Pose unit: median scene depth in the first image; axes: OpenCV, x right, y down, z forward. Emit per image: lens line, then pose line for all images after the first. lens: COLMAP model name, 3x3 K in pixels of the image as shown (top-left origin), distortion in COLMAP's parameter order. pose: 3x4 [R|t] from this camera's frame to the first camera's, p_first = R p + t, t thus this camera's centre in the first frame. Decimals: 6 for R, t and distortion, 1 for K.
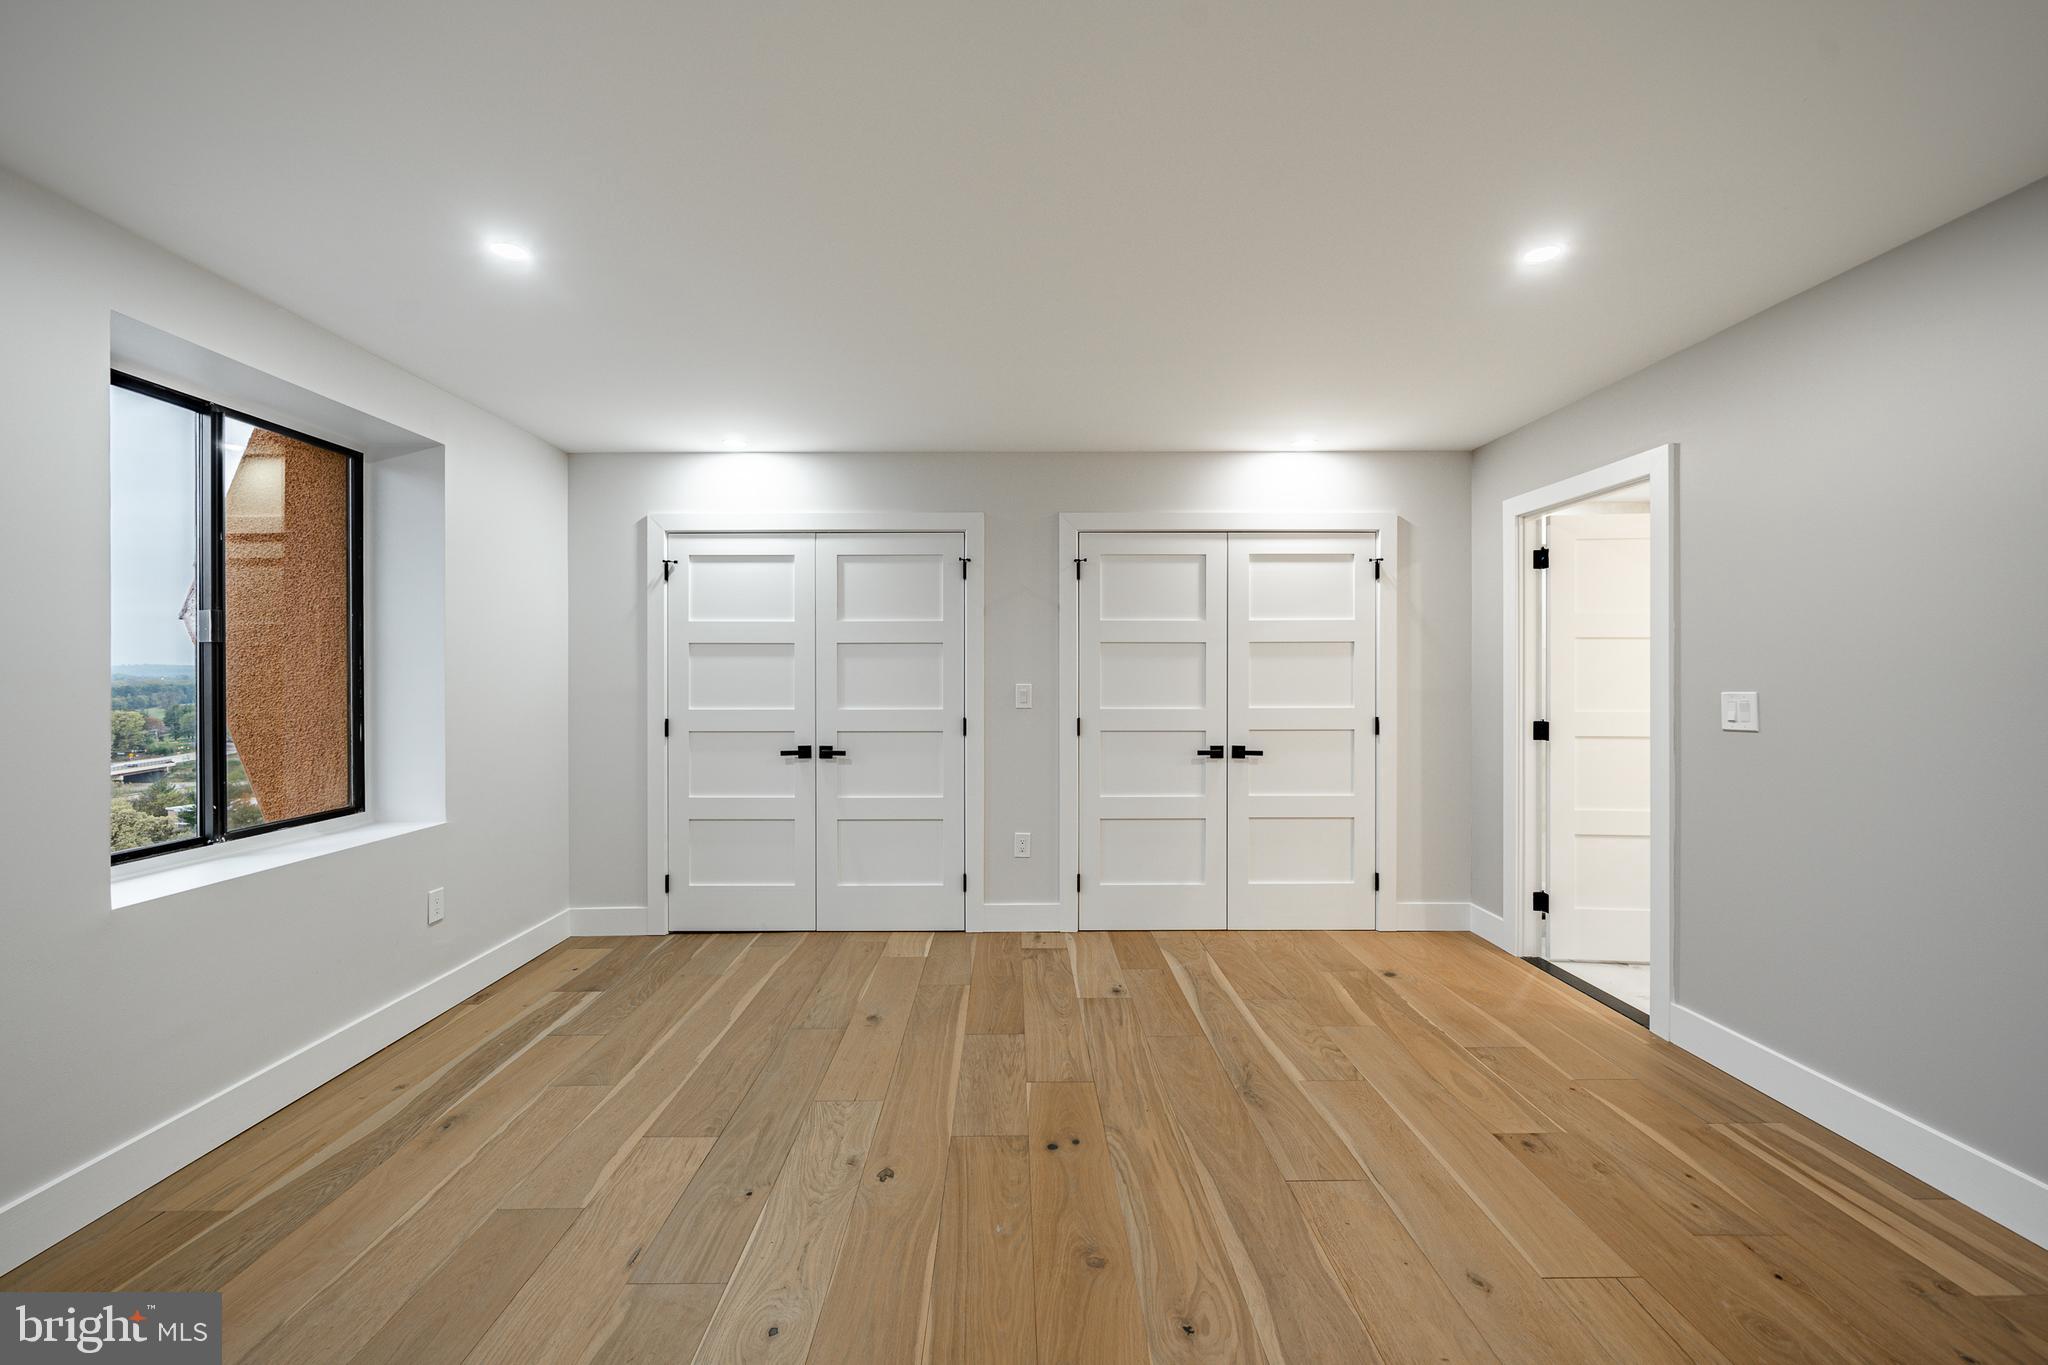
lens RADIAL K [[779.8, 0, 1021.4], [0, 779.8, 677.2], [0, 0, 1]] dist [-0.004190, -0.001070]
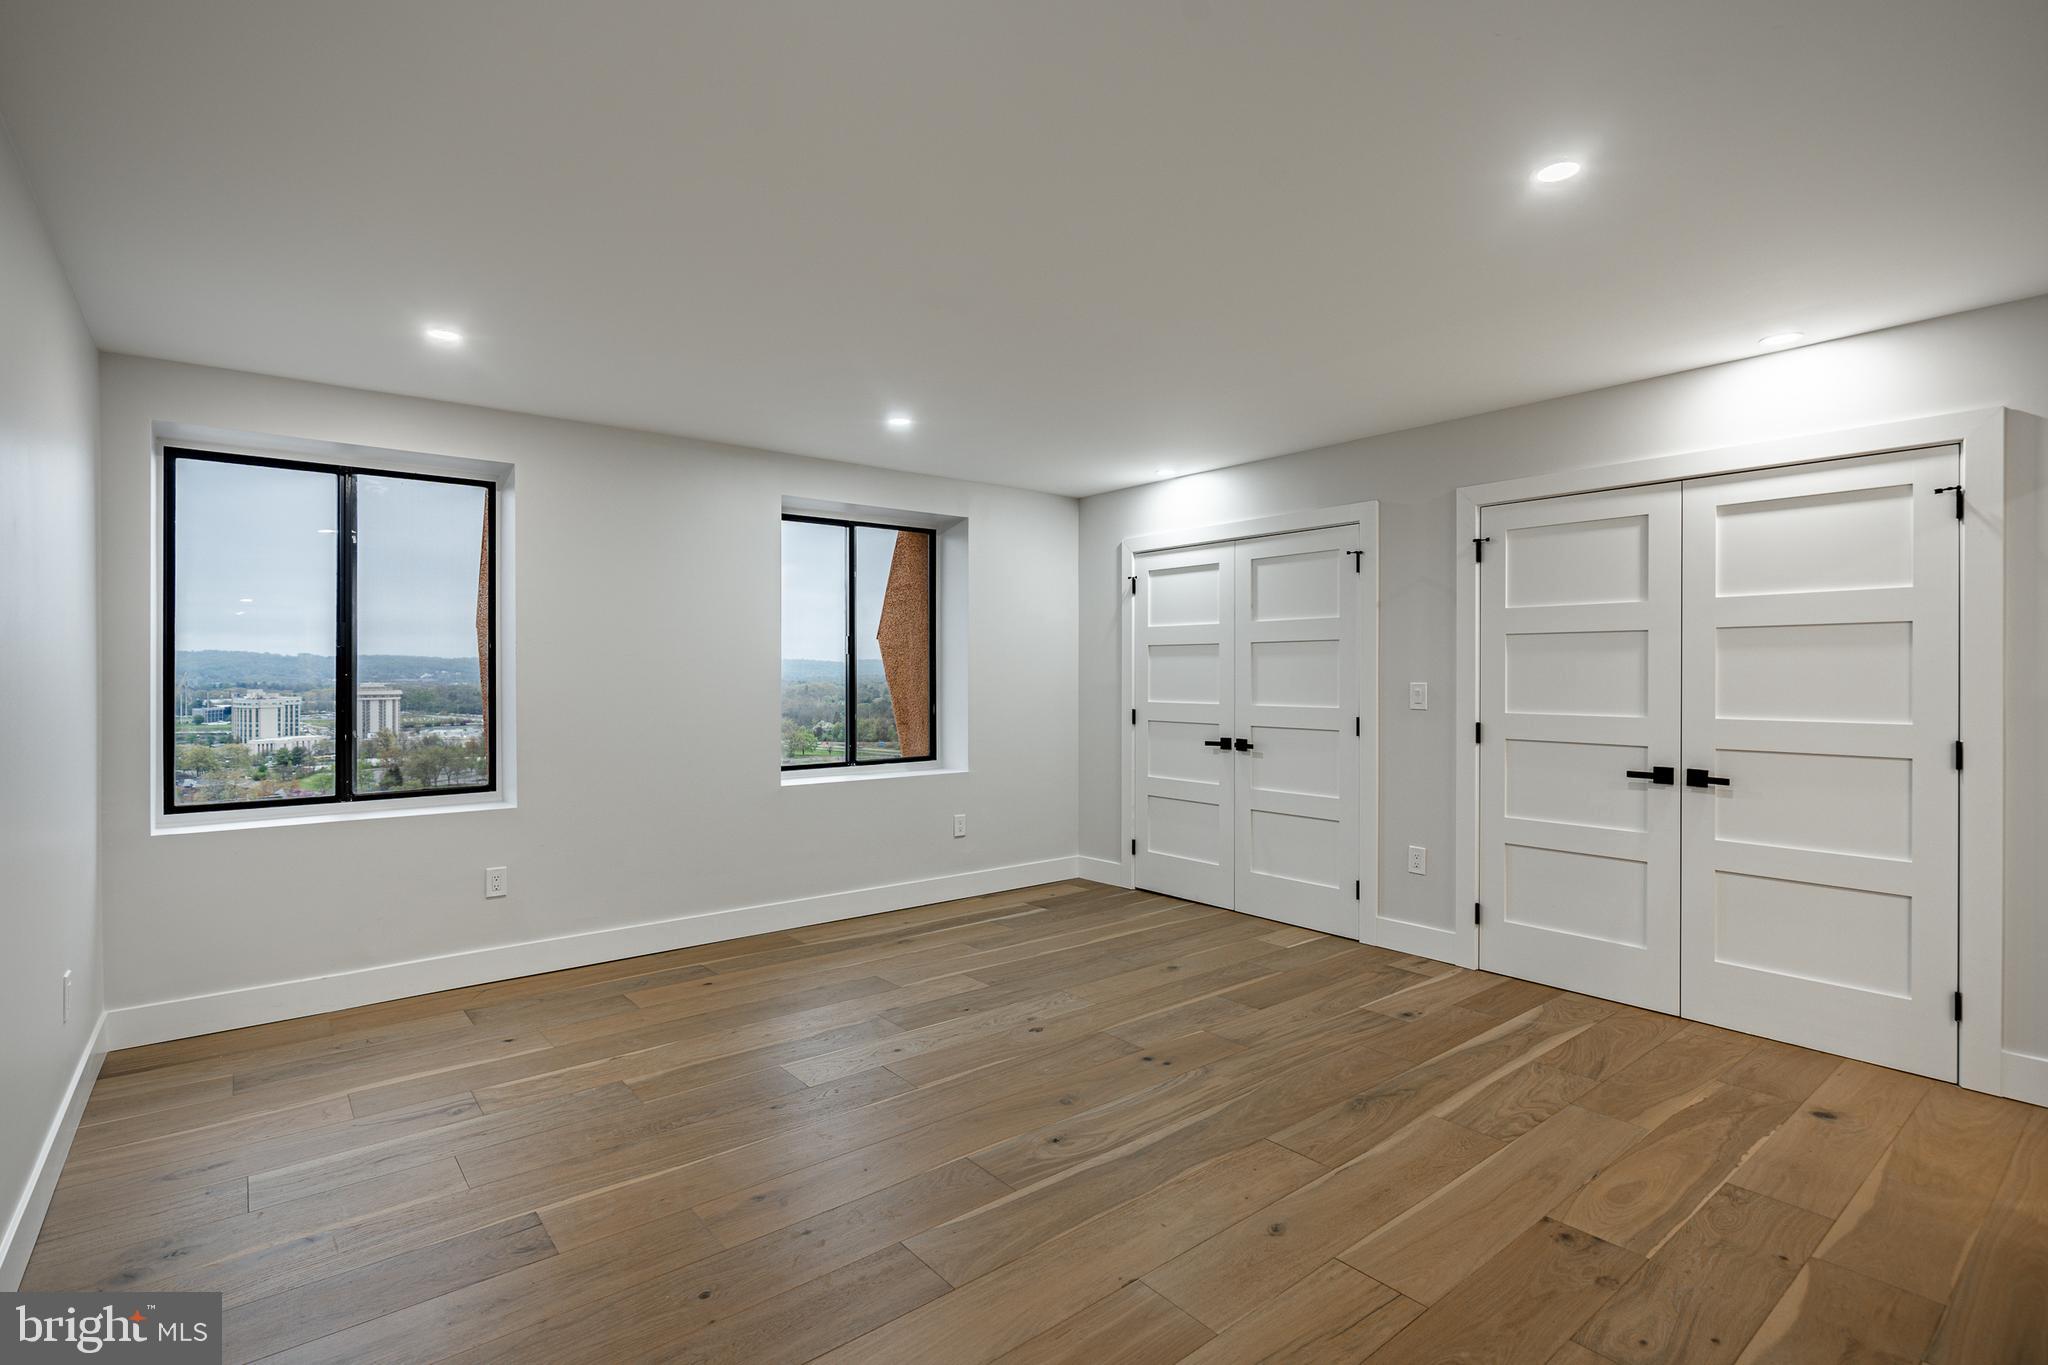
lens RADIAL K [[937.3, 0, 1030.9], [0, 937.3, 678.9], [0, 0, 1]] dist [0.000008, -0.000492]
pose [[0.643471, 0.006541, -0.765443, 0.570765], [-0.000696, 0.999968, 0.007960, -0.004366], [0.765470, -0.004590, 0.643455, -0.048751]]
